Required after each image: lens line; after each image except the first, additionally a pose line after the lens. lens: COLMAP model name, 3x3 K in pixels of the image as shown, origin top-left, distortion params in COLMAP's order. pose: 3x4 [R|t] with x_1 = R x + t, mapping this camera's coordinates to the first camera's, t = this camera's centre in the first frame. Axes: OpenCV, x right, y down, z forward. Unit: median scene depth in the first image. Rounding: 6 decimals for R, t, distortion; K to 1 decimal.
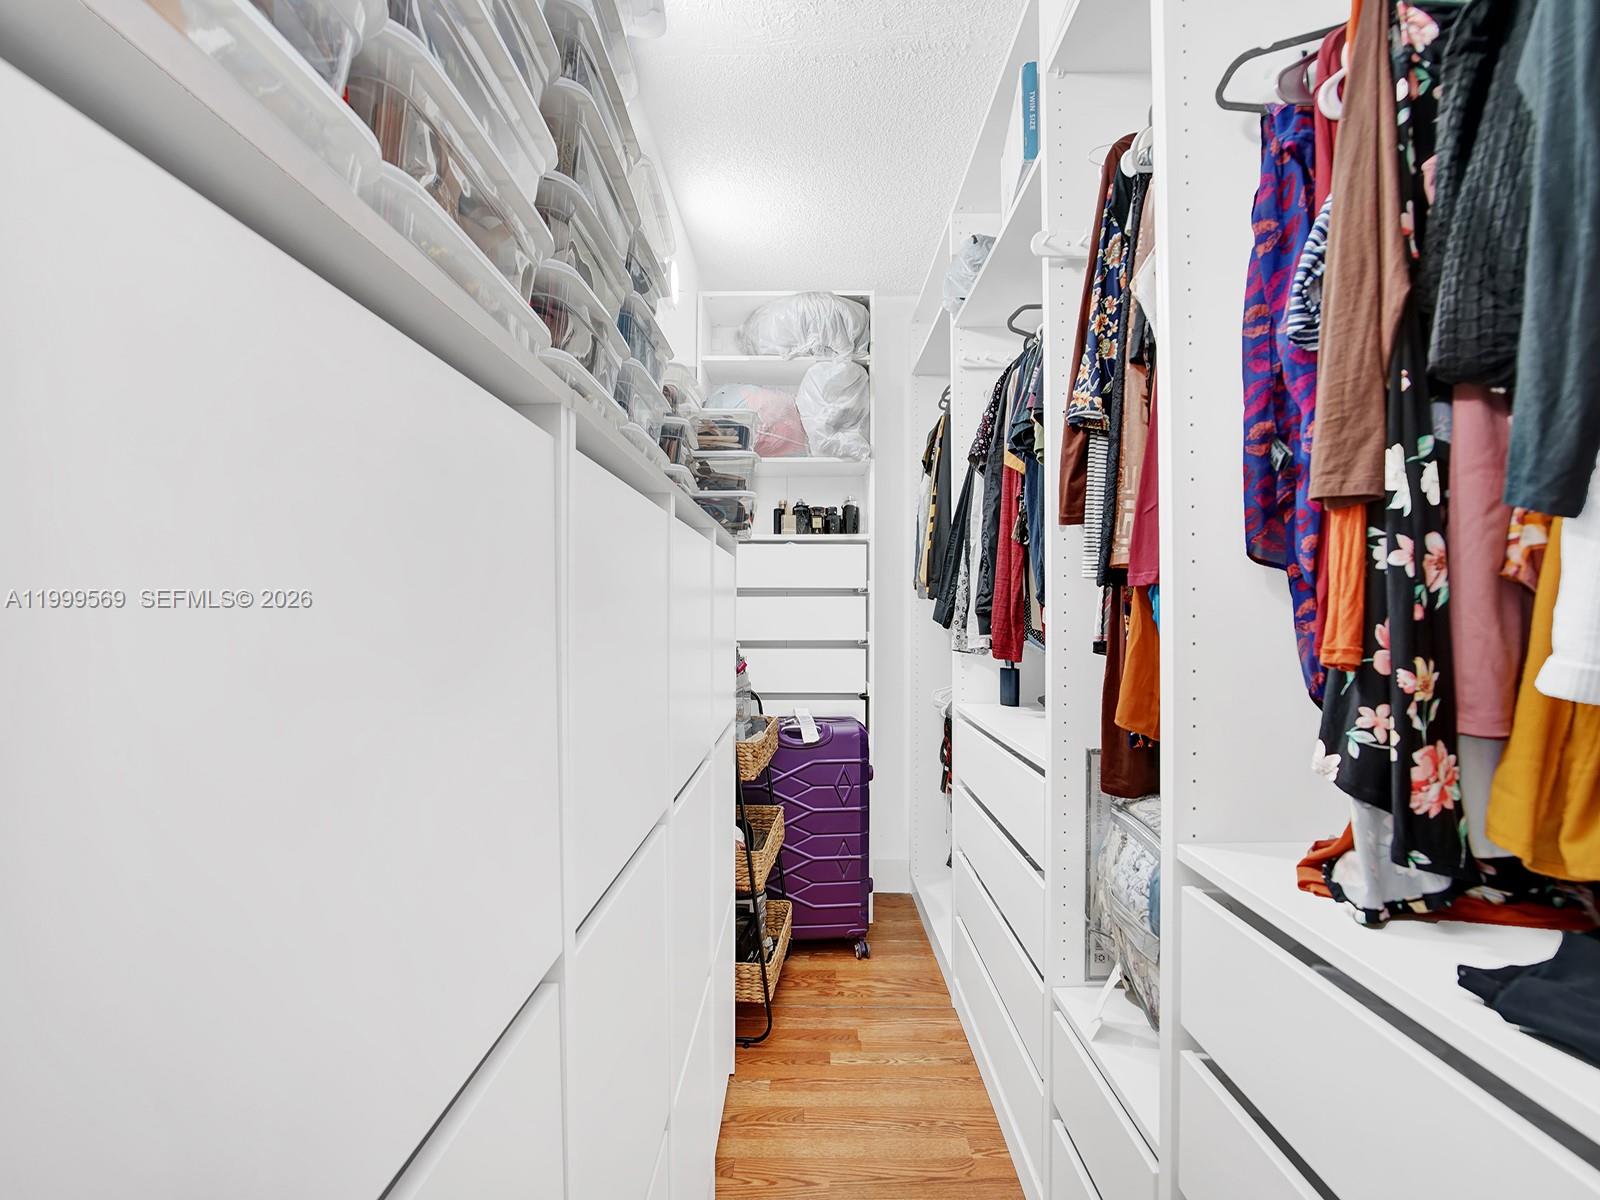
lens RADIAL K [[766.0, 0, 800.0], [0, 766.0, 600.0], [0, 0, 1]] dist [-0.030243, 0.011215]
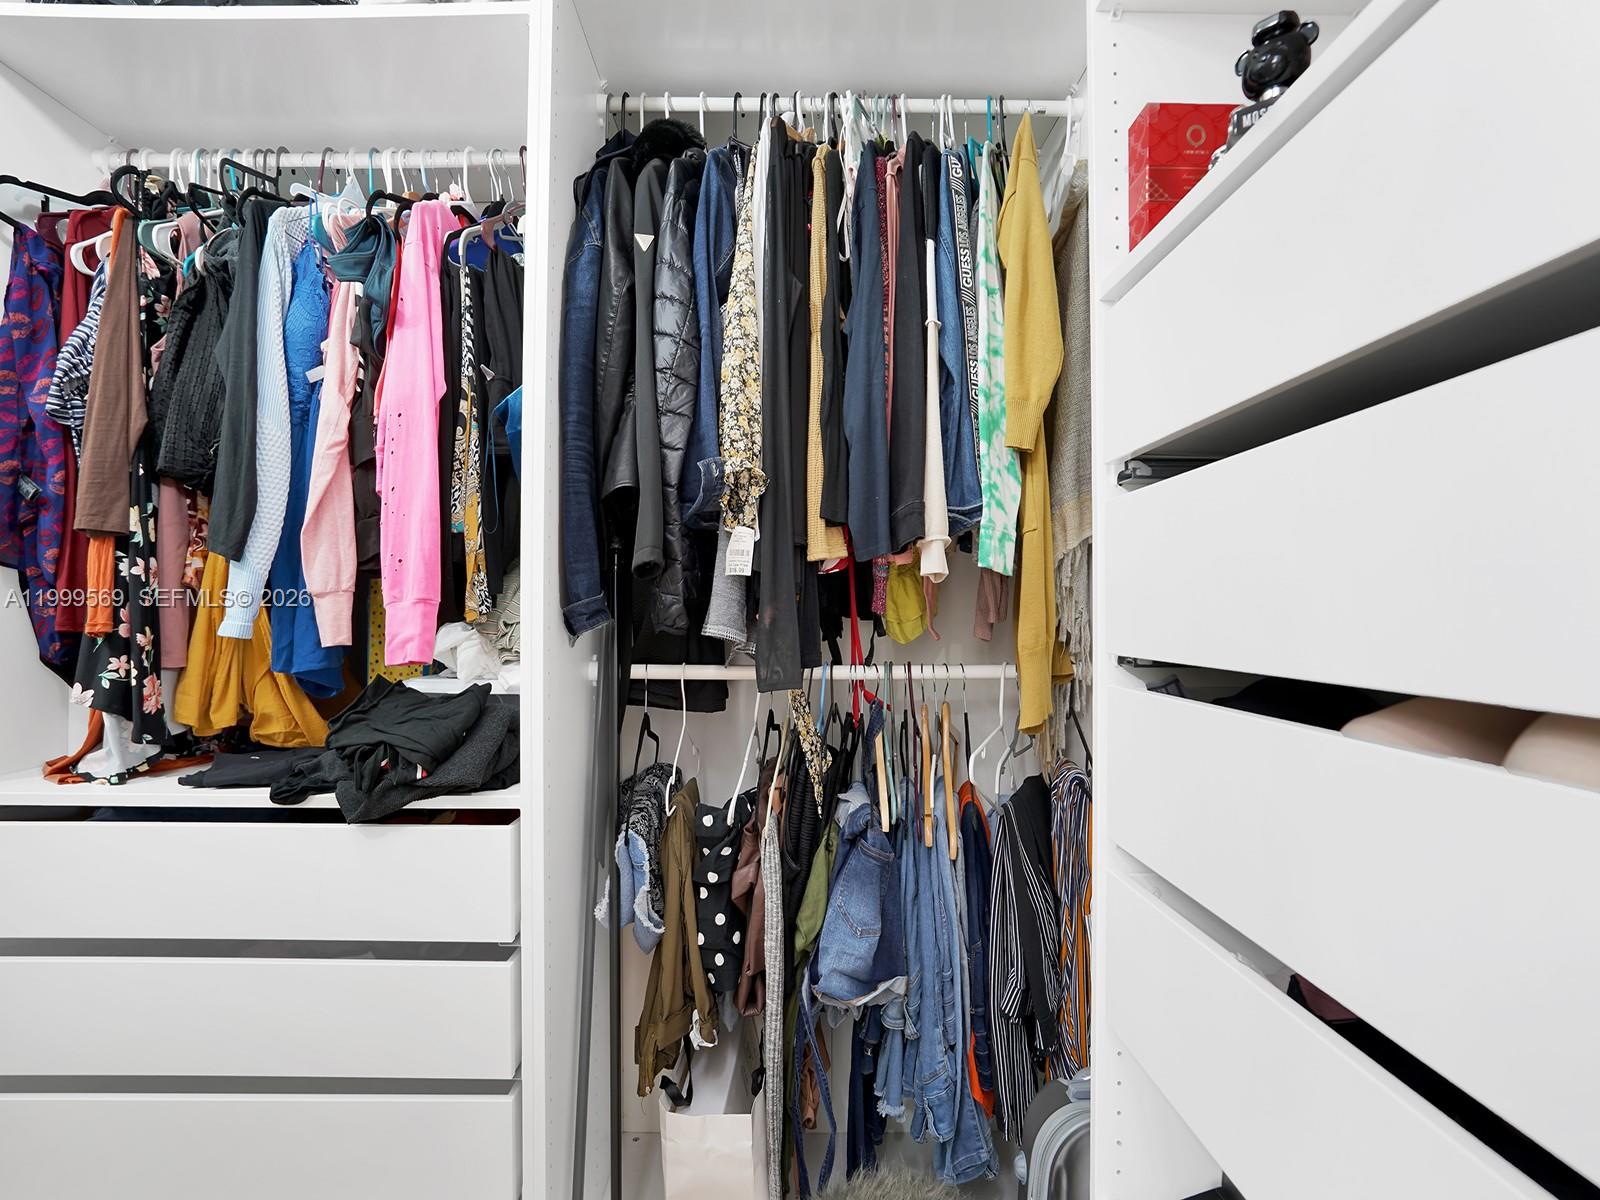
lens RADIAL K [[781.7, 0, 799.7], [0, 781.7, 615.5], [0, 0, 1]] dist [-0.055671, 0.012970]
pose [[-0.018123, -0.005561, 0.999820, -0.970530], [-0.019230, 0.999802, 0.005212, 0.009994], [-0.999651, -0.019132, -0.018226, -0.504428]]
